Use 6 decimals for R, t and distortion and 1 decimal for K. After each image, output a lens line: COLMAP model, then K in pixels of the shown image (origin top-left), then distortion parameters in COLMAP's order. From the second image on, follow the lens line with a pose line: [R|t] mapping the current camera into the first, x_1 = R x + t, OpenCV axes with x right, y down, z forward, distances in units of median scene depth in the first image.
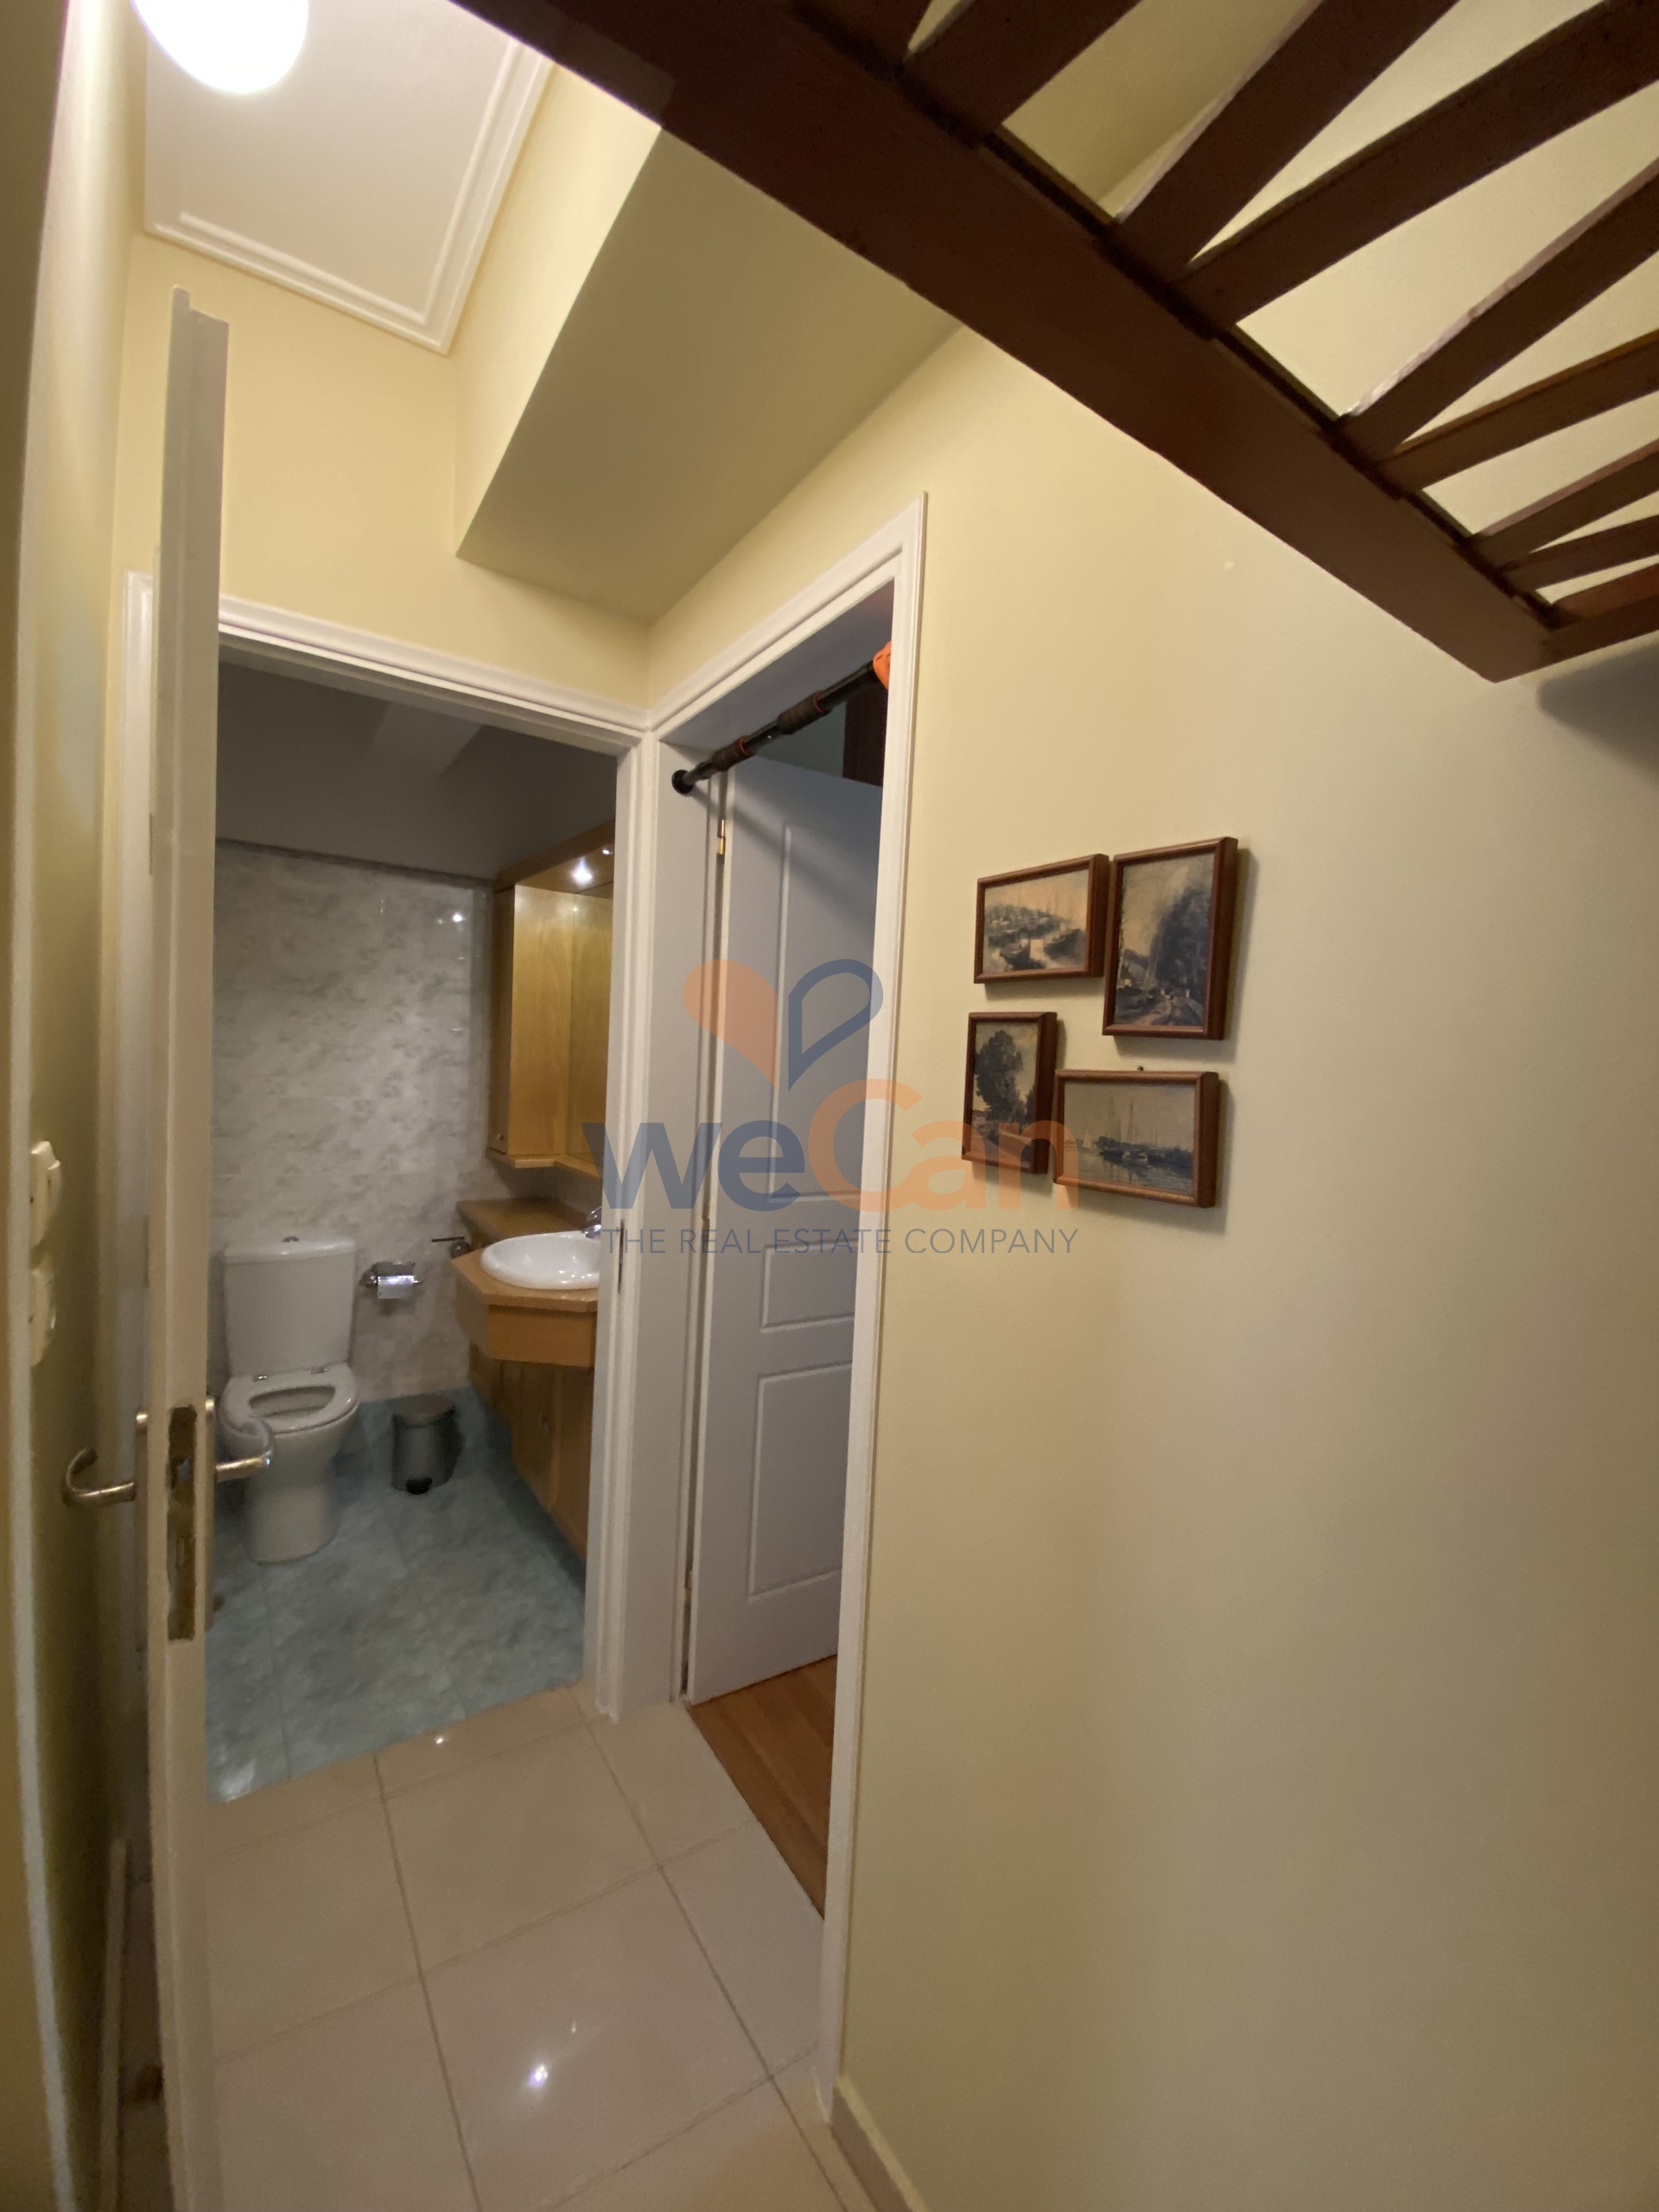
lens RADIAL K [[897.6, 0, 839.3], [0, 897.6, 1097.2], [0, 0, 1]] dist [0.016837, -0.016775]
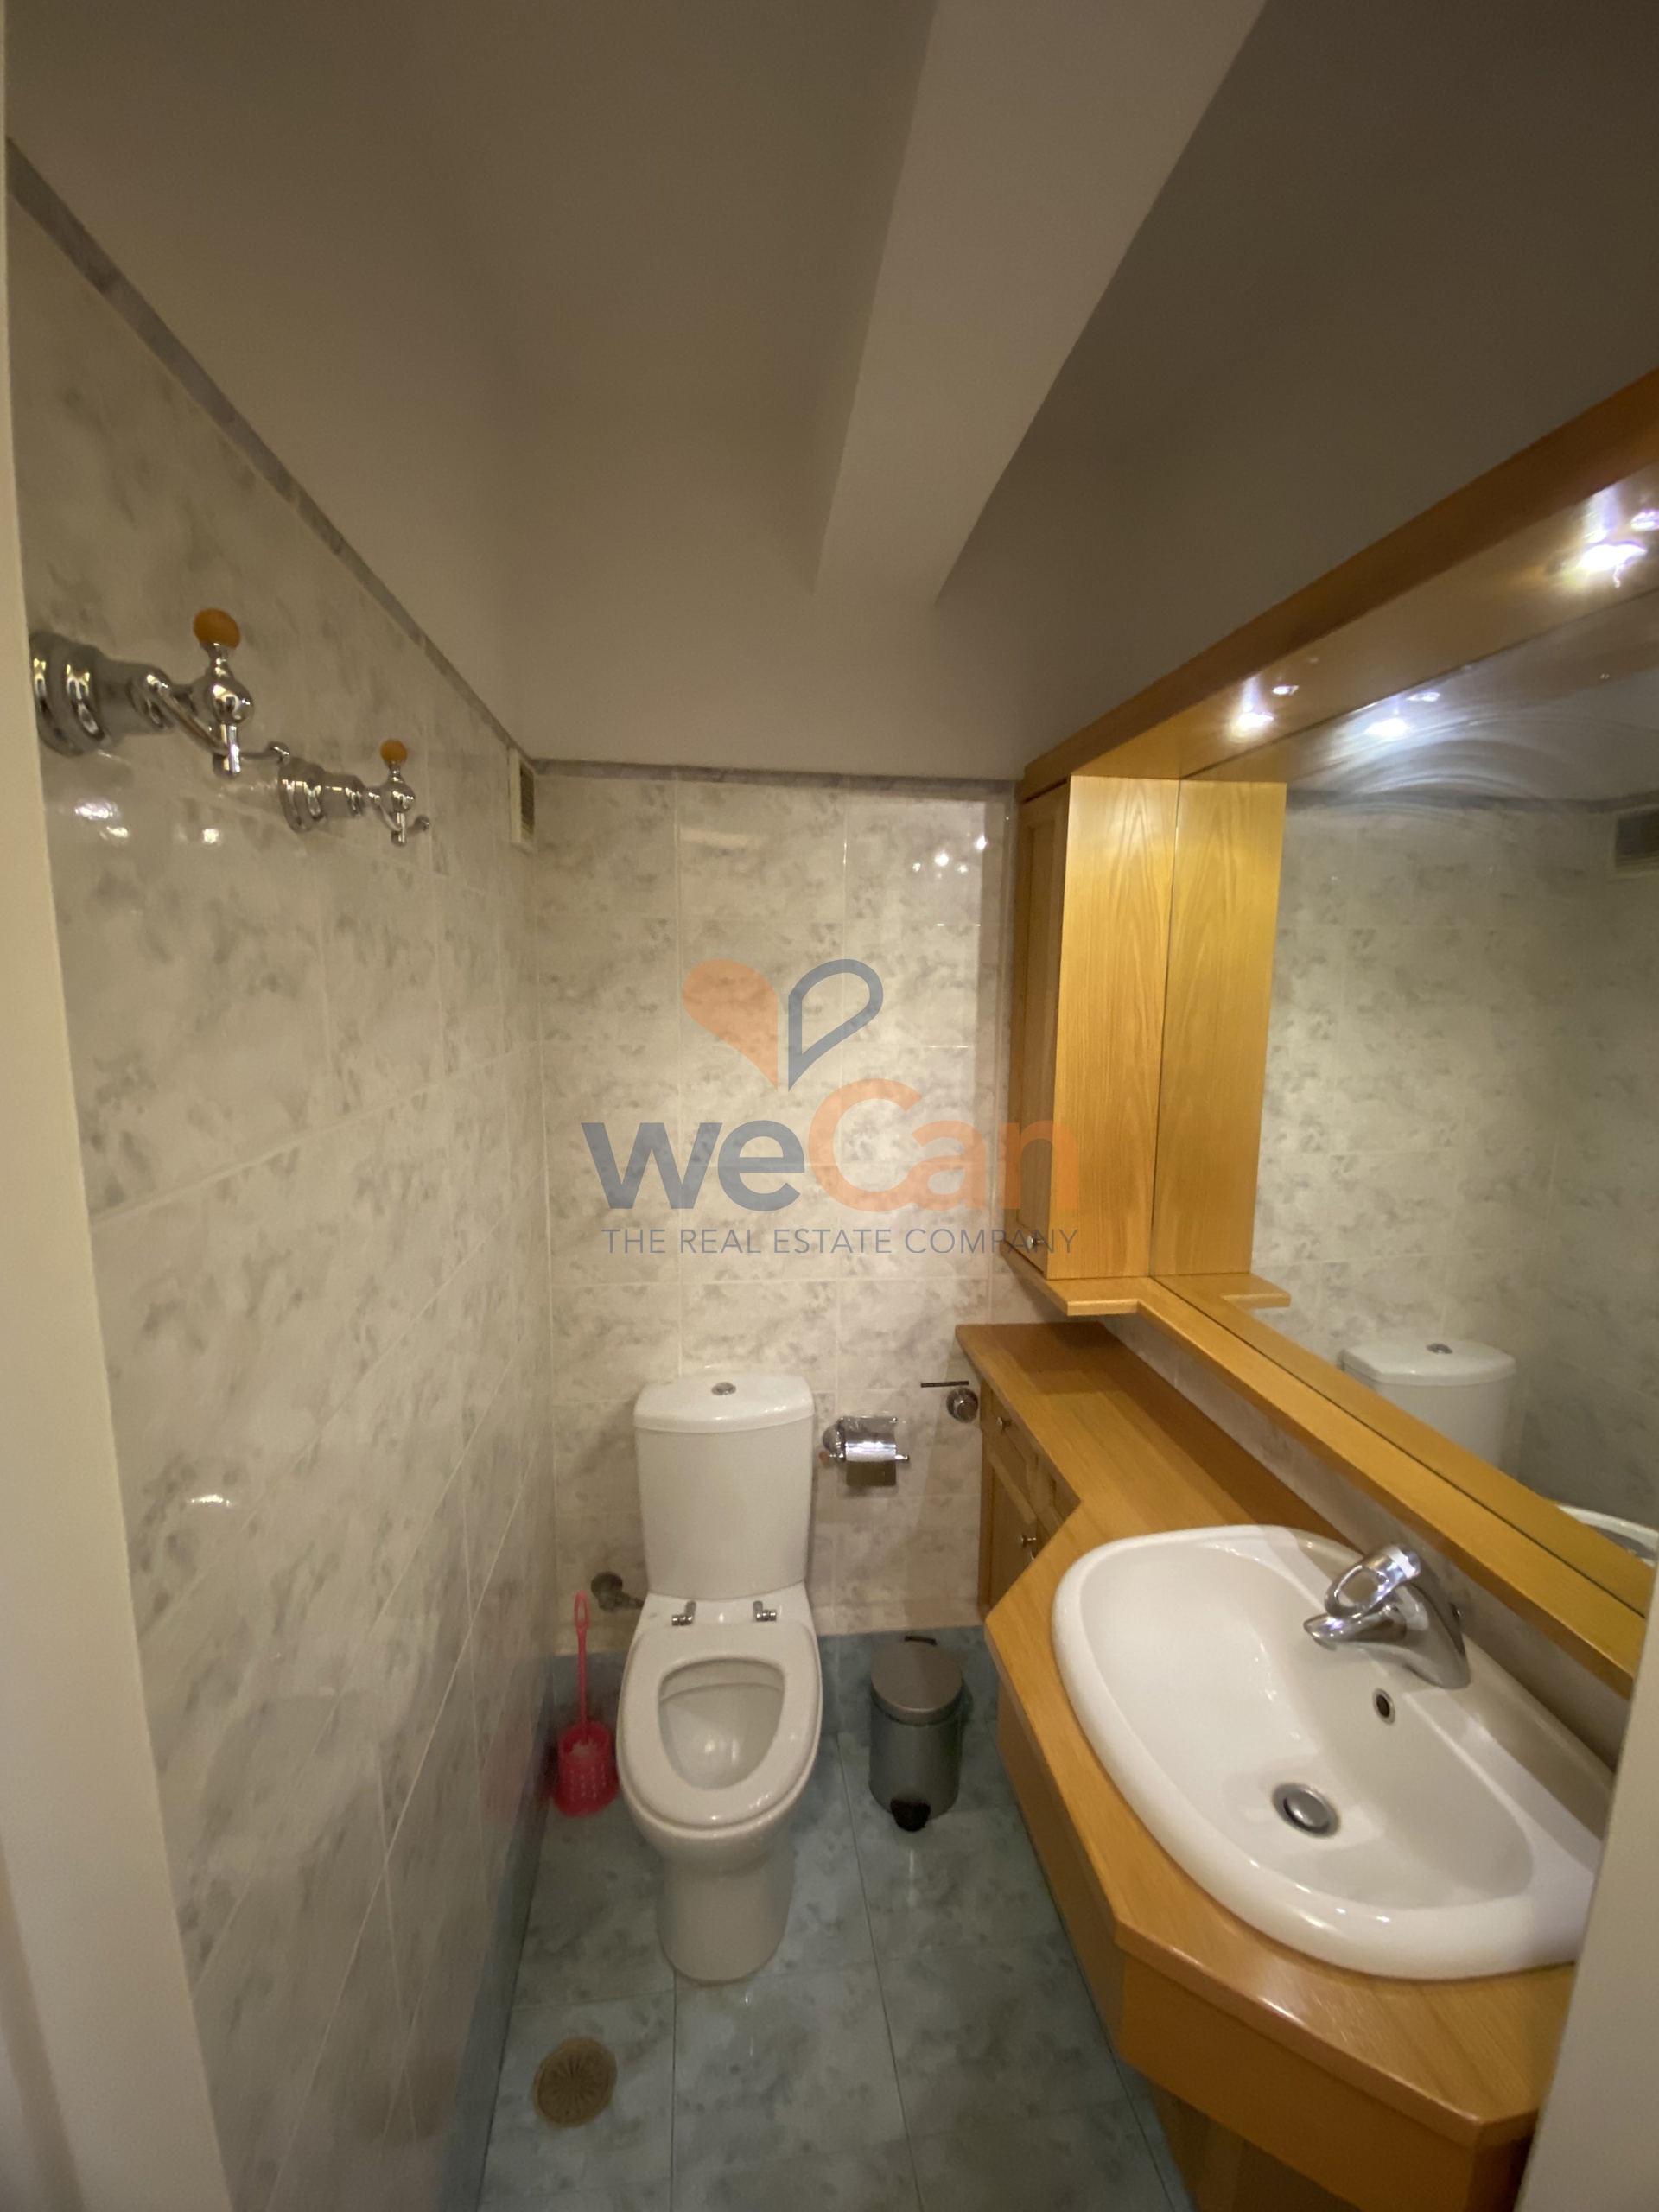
lens RADIAL K [[885.8, 0, 834.2], [0, 885.8, 1114.0], [0, 0, 1]] dist [0.004453, 0.000019]
pose [[0.886893, 0.029175, -0.461053, -0.232547], [0.013320, 0.995974, 0.088646, -0.087257], [0.461783, -0.084760, 0.882934, 0.455217]]
